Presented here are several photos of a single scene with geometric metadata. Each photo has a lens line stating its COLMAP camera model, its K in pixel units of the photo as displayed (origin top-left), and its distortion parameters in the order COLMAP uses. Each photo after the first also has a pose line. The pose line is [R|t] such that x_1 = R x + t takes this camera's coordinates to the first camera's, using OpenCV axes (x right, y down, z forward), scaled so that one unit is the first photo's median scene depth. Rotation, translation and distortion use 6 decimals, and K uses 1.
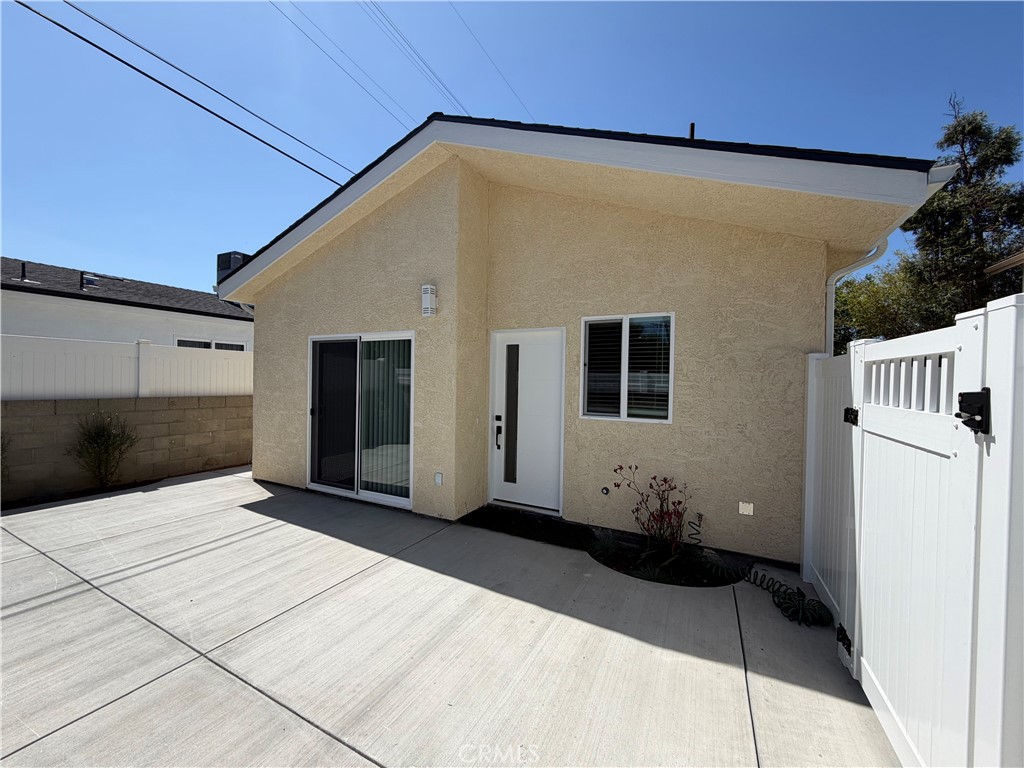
lens RADIAL K [[408.1, 0, 510.1], [0, 408.1, 385.1], [0, 0, 1]] dist [0.001192, -0.001072]
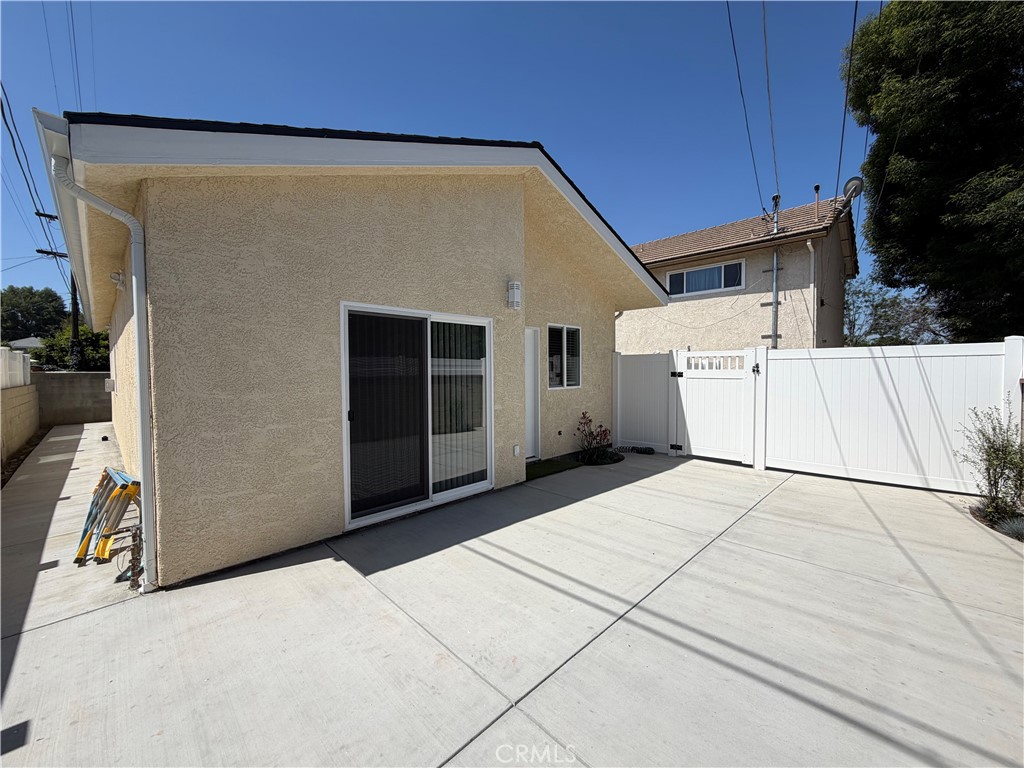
lens RADIAL K [[408.1, 0, 512.8], [0, 408.1, 382.9], [0, 0, 1]] dist [0.001192, -0.001072]
pose [[0.292077, -0.050302, 0.955071, -1.302469], [0.023004, 0.998696, 0.045565, -0.015505], [-0.956118, 0.008662, 0.292854, 0.679823]]
